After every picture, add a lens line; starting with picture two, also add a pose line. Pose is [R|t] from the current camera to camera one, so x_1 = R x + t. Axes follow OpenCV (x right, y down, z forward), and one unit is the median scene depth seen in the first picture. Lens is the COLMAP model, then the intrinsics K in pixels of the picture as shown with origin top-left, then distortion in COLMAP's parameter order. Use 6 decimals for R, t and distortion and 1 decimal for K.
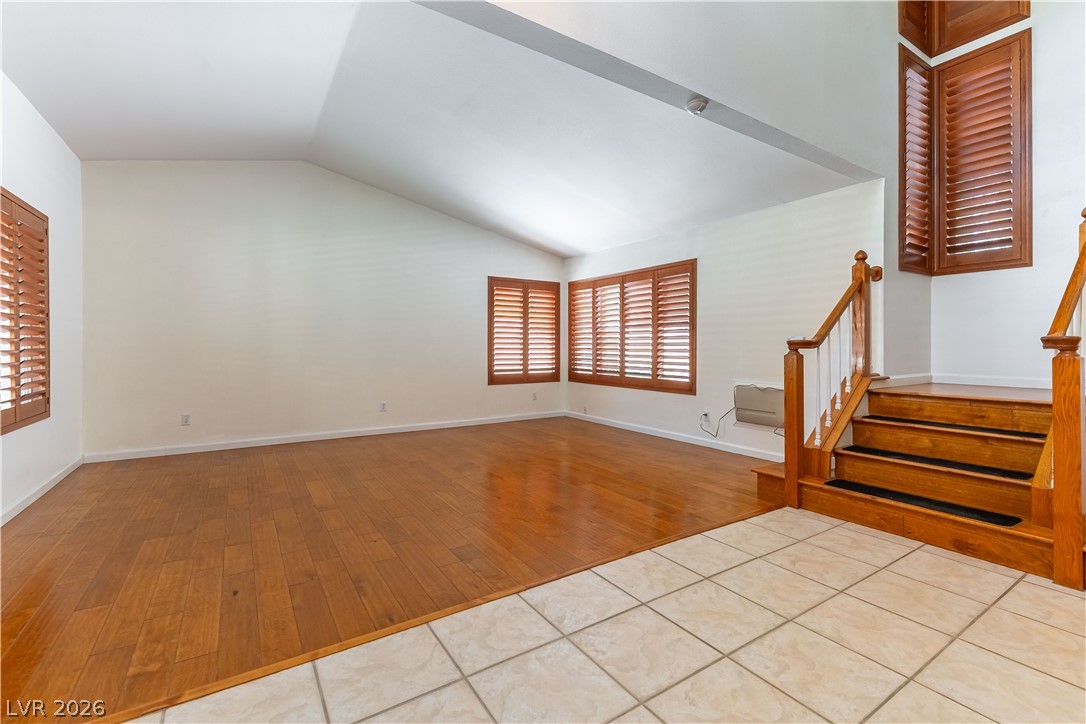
lens RADIAL K [[473.1, 0, 546.9], [0, 473.1, 351.2], [0, 0, 1]] dist [0.004852, 0.000248]
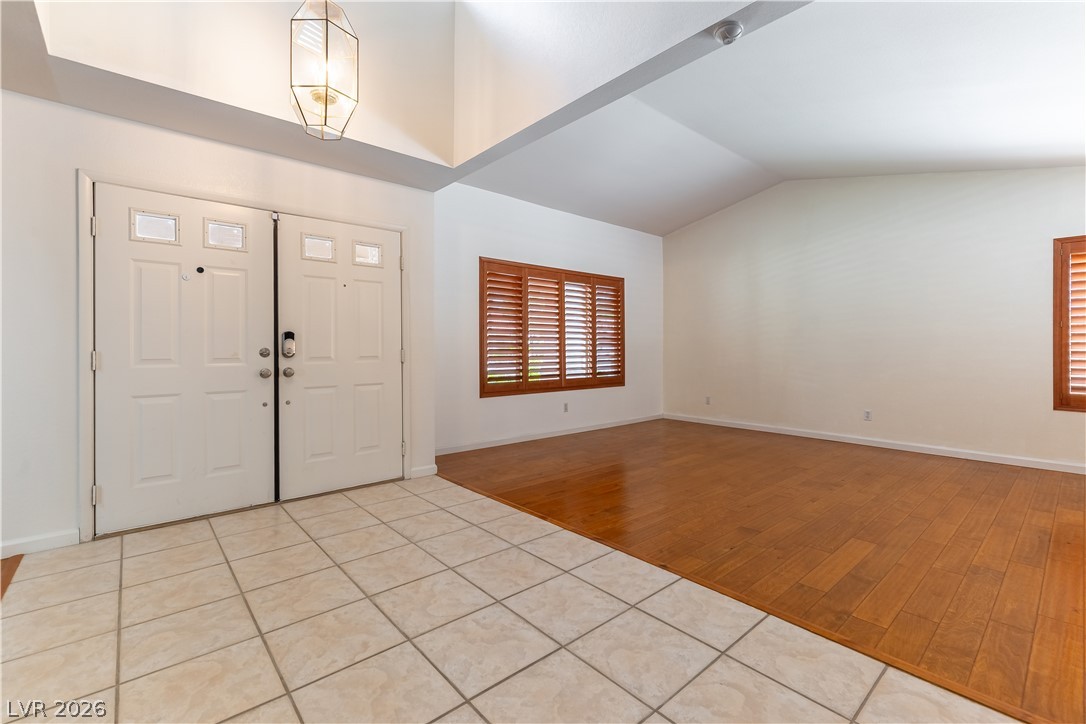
lens RADIAL K [[473.1, 0, 548.4], [0, 473.1, 355.6], [0, 0, 1]] dist [0.004852, 0.000248]
pose [[0.145183, 0.013557, -0.989312, 1.185597], [-0.012165, 0.999855, 0.011916, 0.002686], [0.989330, 0.010305, 0.145327, 0.711075]]
